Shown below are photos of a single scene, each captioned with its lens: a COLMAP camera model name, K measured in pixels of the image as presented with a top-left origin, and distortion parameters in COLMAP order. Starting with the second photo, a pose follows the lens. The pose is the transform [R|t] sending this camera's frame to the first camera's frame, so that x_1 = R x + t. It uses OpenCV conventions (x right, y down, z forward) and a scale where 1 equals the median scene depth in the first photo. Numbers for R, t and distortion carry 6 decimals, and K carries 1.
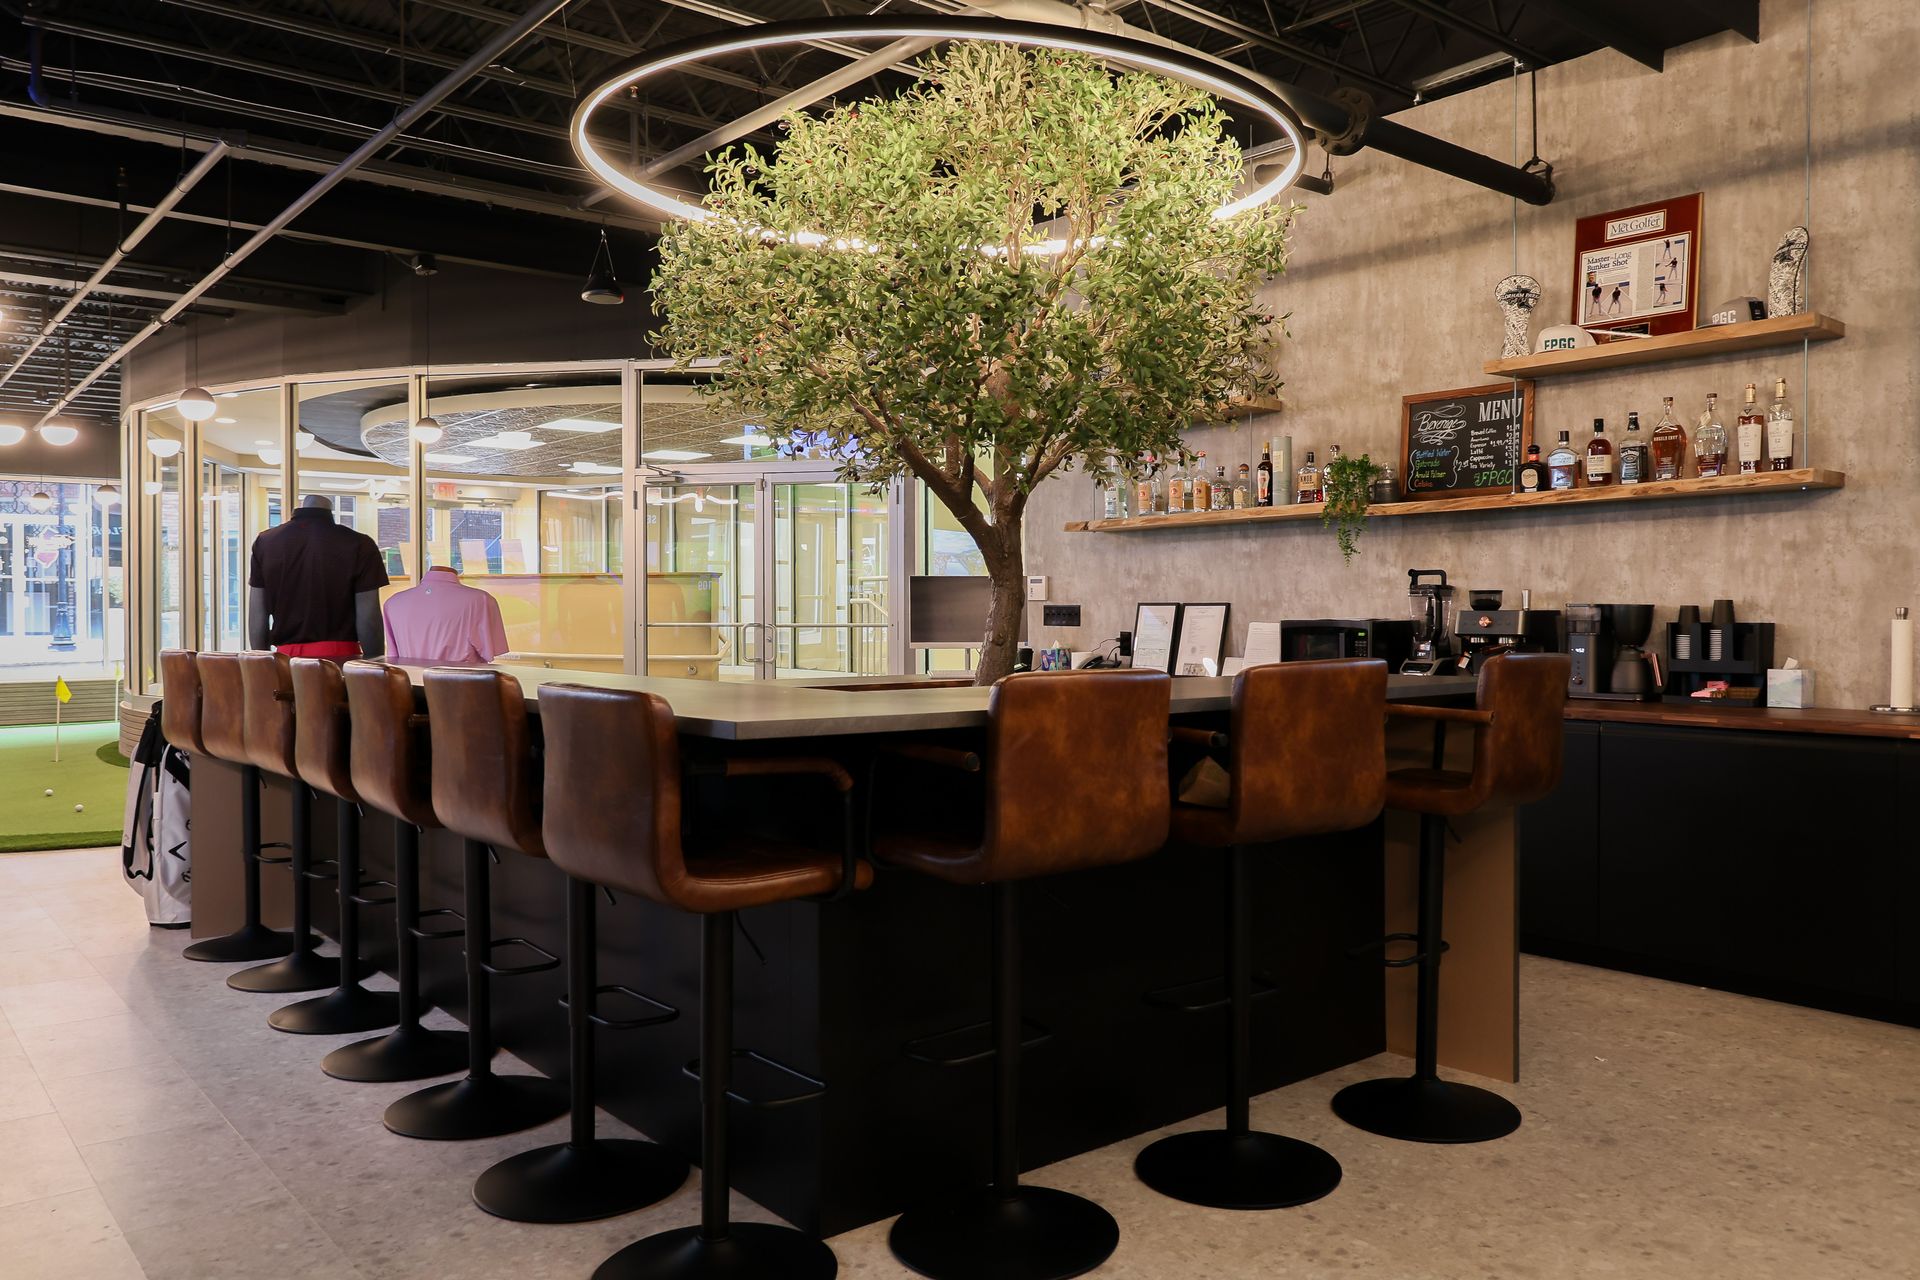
lens RADIAL K [[1475.6, 0, 977.7], [0, 1475.6, 640.4], [0, 0, 1]] dist [-0.035617, 0.008555]
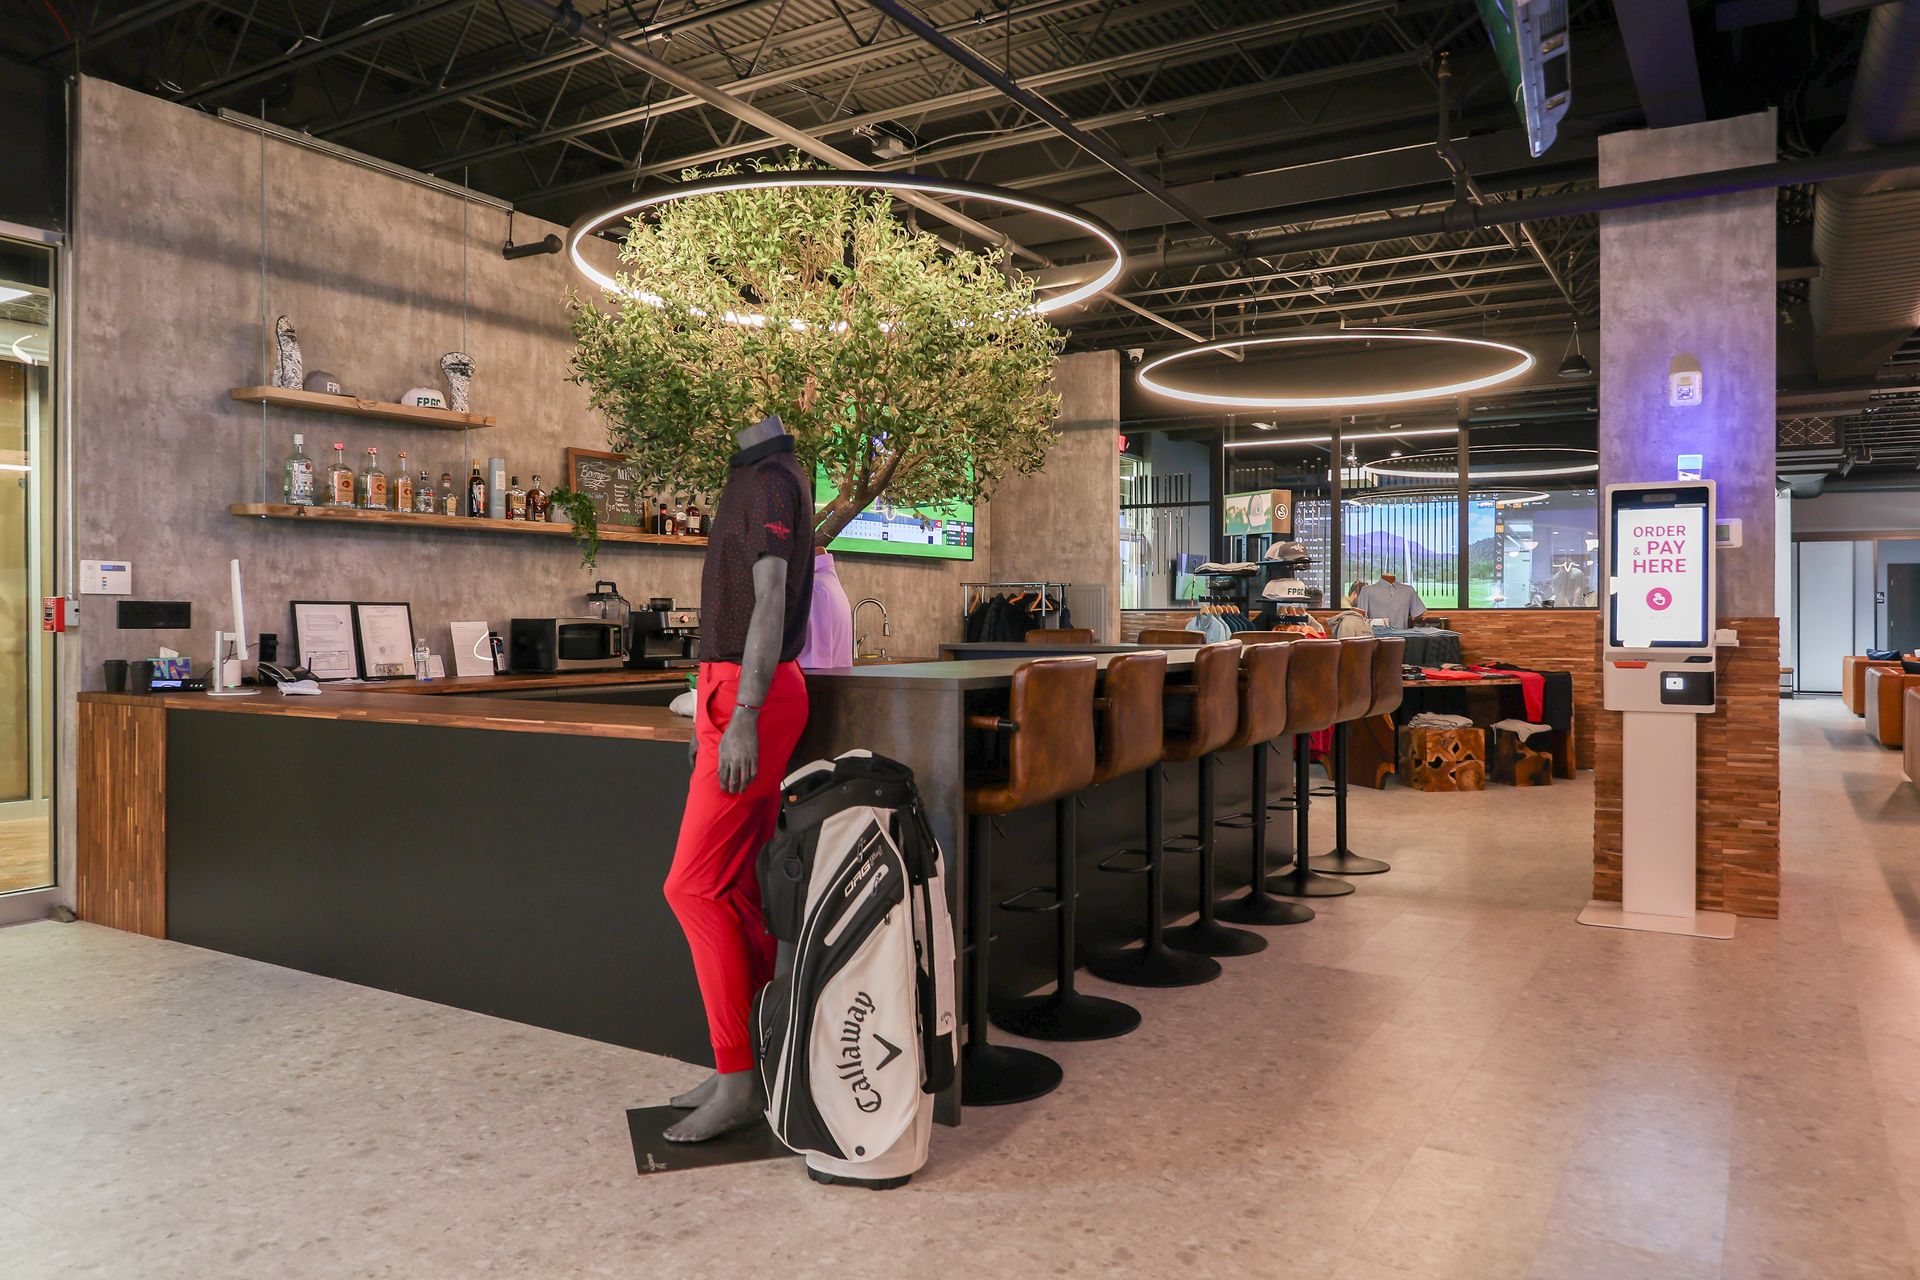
lens RADIAL K [[1367.2, 0, 957.7], [0, 1367.2, 627.4], [0, 0, 1]] dist [-0.011388, 0.004271]
pose [[-0.342724, -0.010793, 0.939374, -1.107781], [0.012489, 0.999793, 0.016044, -0.024288], [-0.939353, 0.017230, -0.342518, 1.250814]]
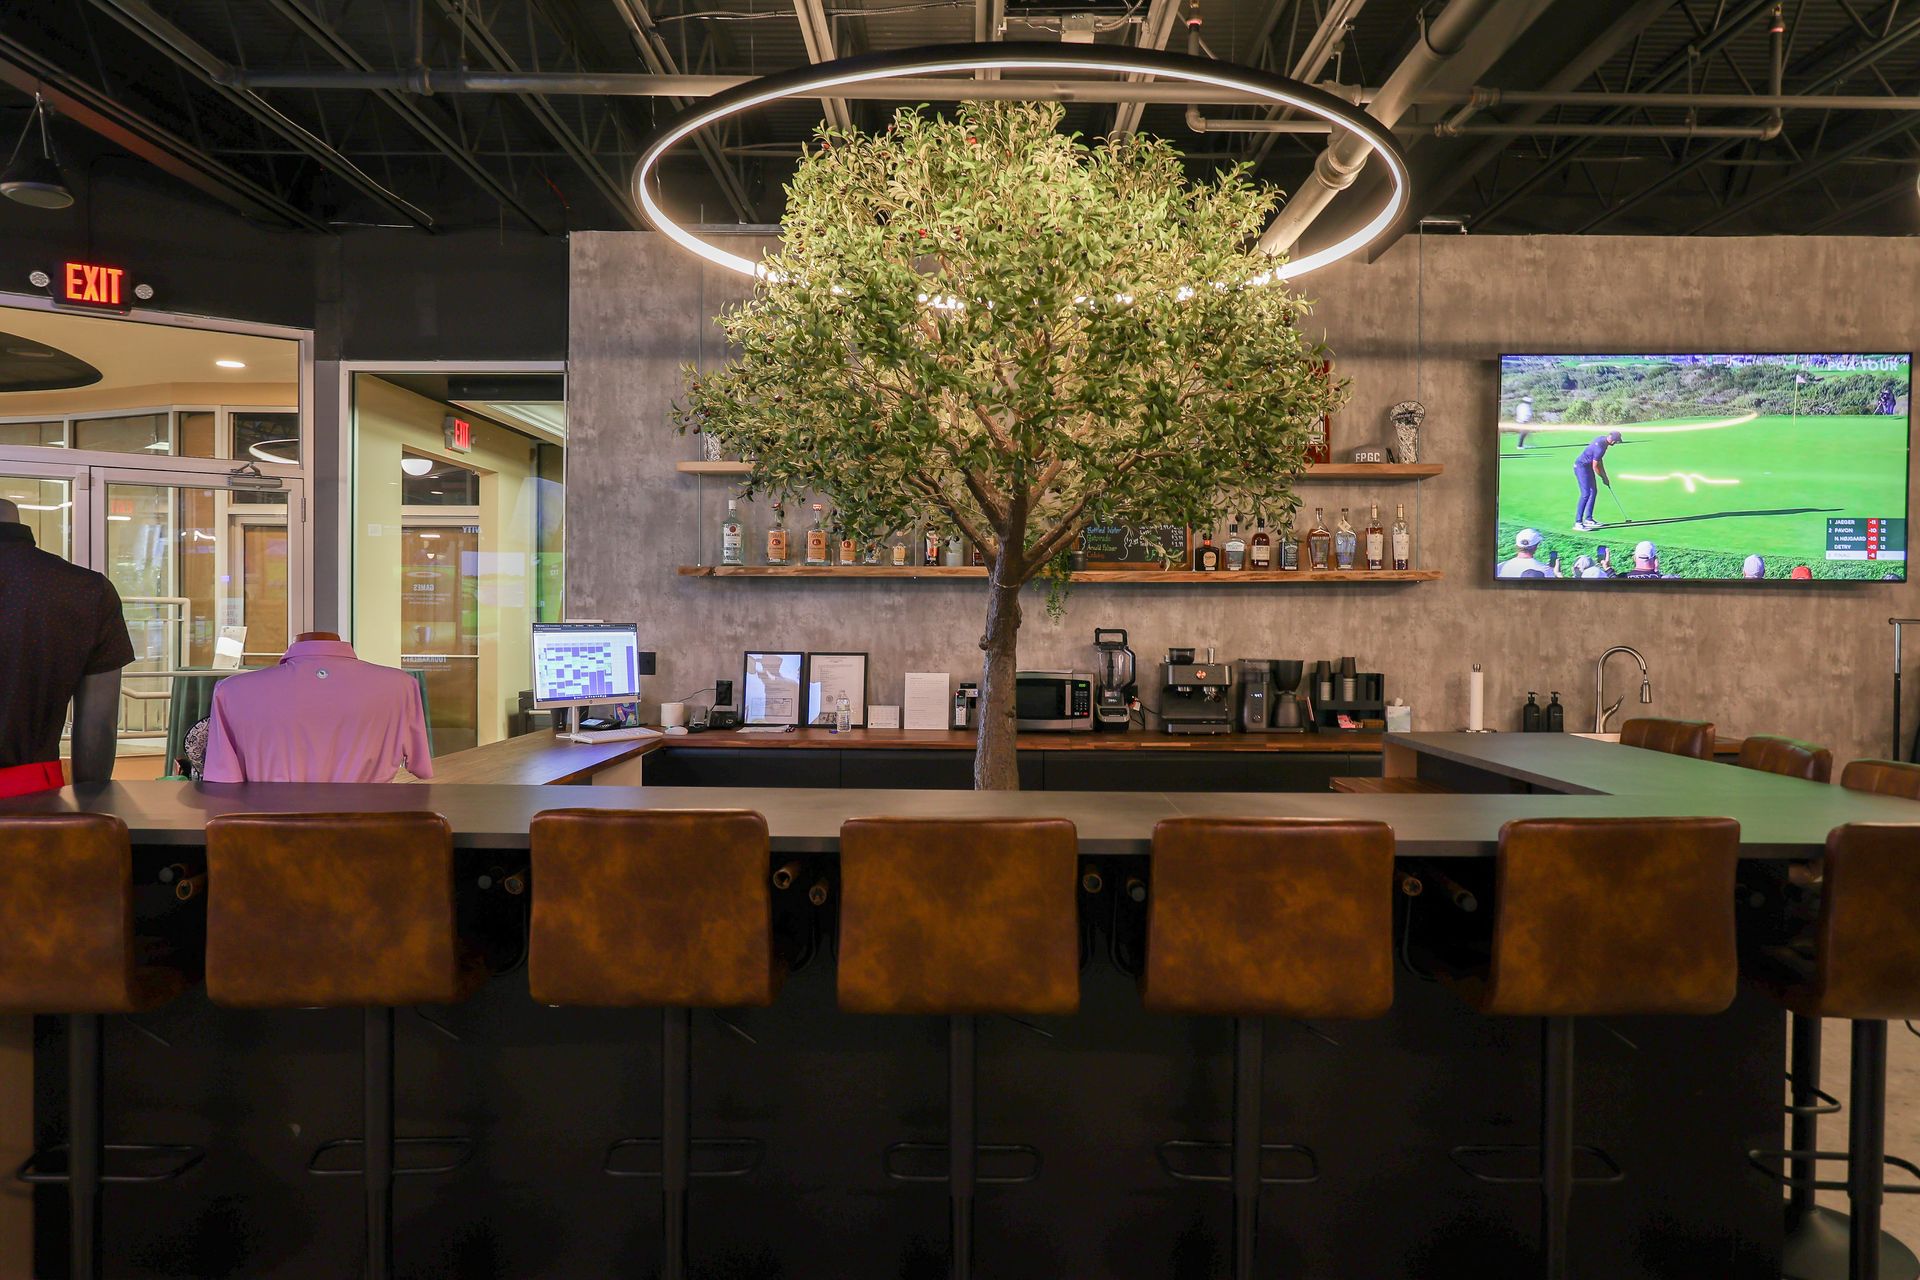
lens RADIAL K [[1367.2, 0, 962.5], [0, 1367.2, 635.5], [0, 0, 1]] dist [-0.011388, 0.004271]
pose [[0.631773, -0.003129, 0.775147, -0.693219], [0.007089, 0.999973, -0.001742, -0.045928], [-0.775121, 0.006596, 0.631779, 0.437655]]
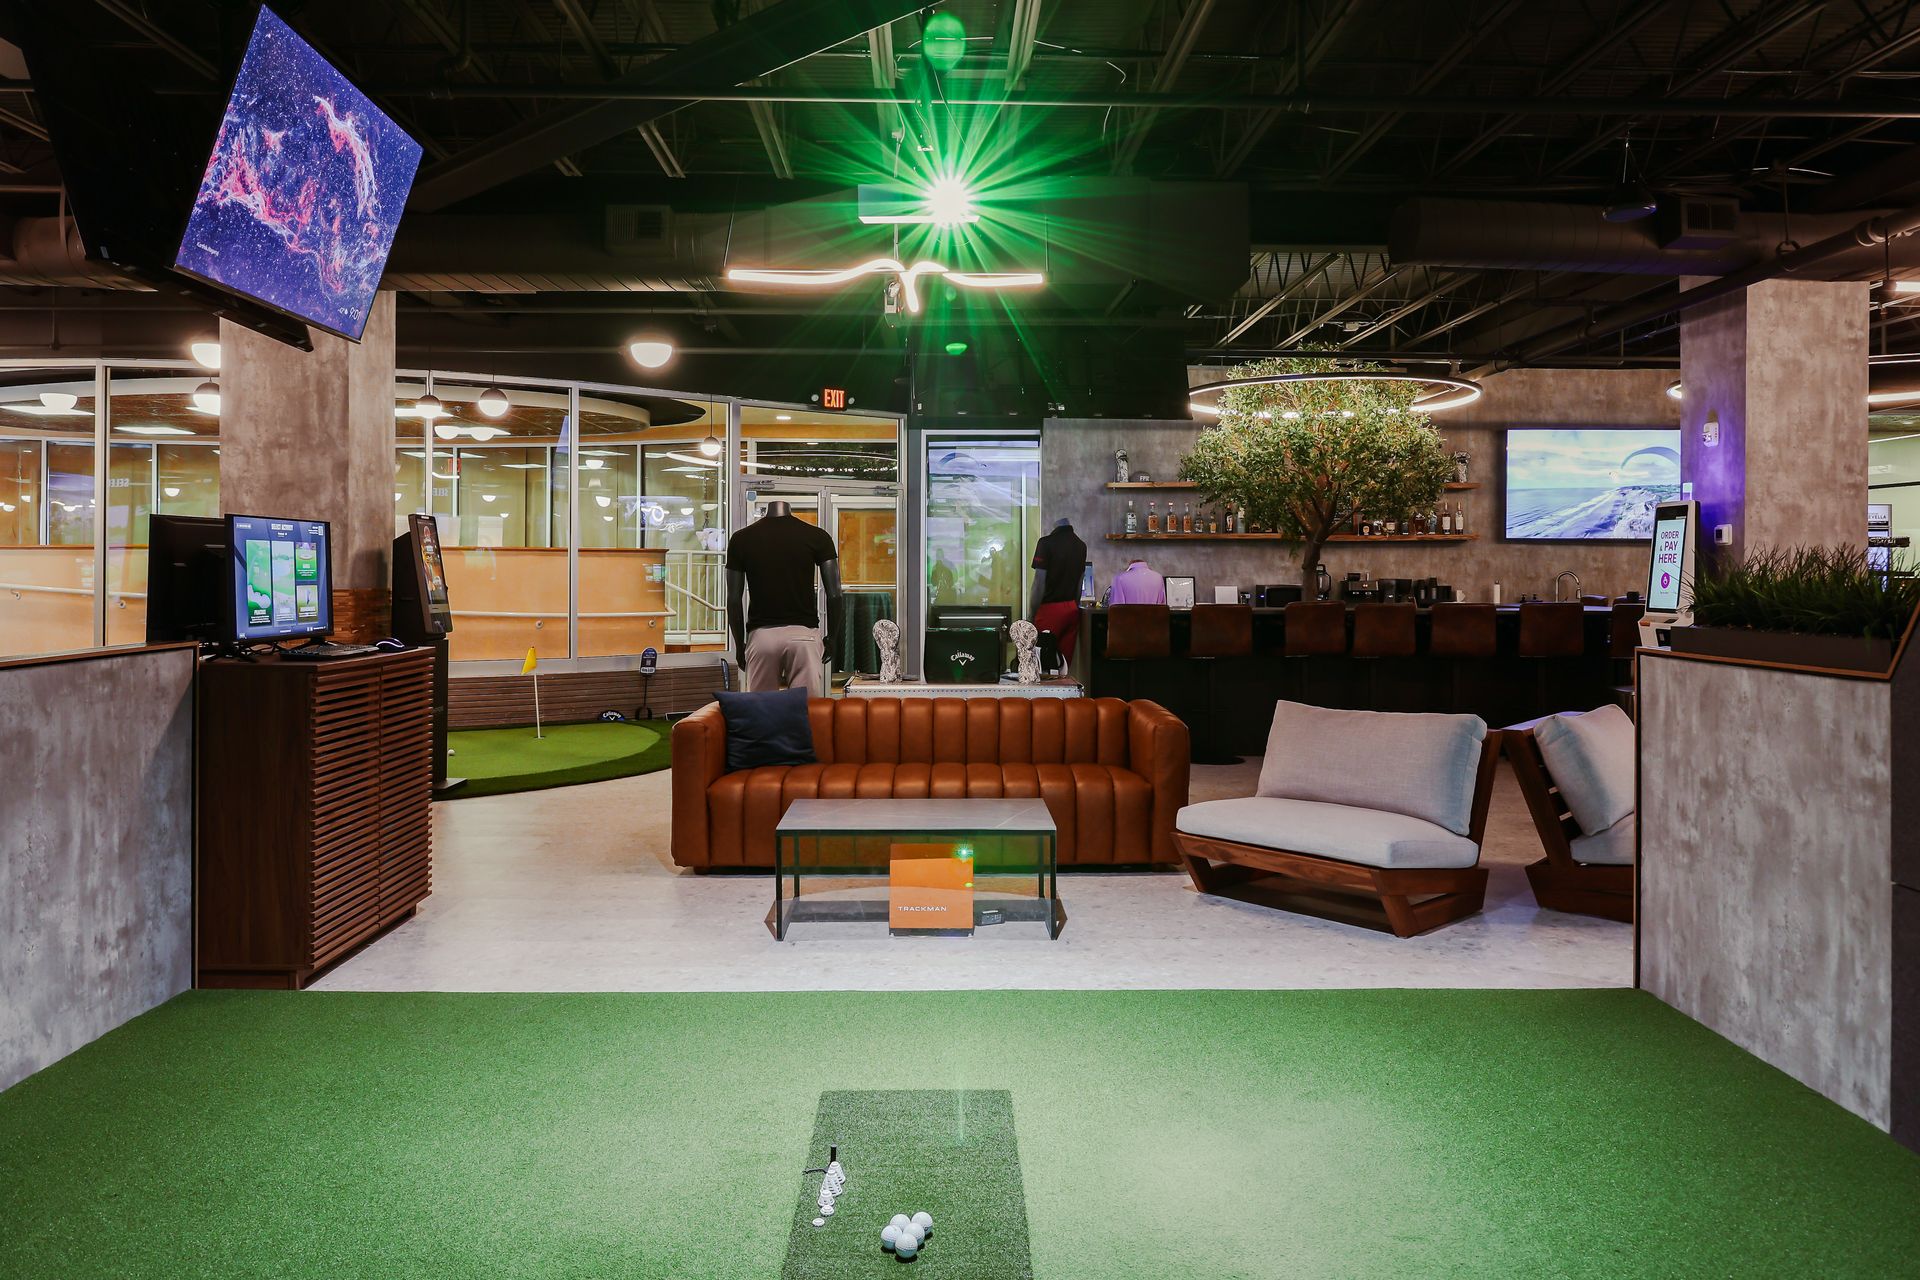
lens RADIAL K [[1367.2, 0, 950.2], [0, 1367.2, 574.8], [0, 0, 1]] dist [-0.011388, 0.004271]
pose [[0.618227, 0.002688, 0.785995, -2.022979], [0.011302, 0.999860, -0.012309, -0.010623], [-0.785918, 0.016493, 0.618111, 0.098836]]
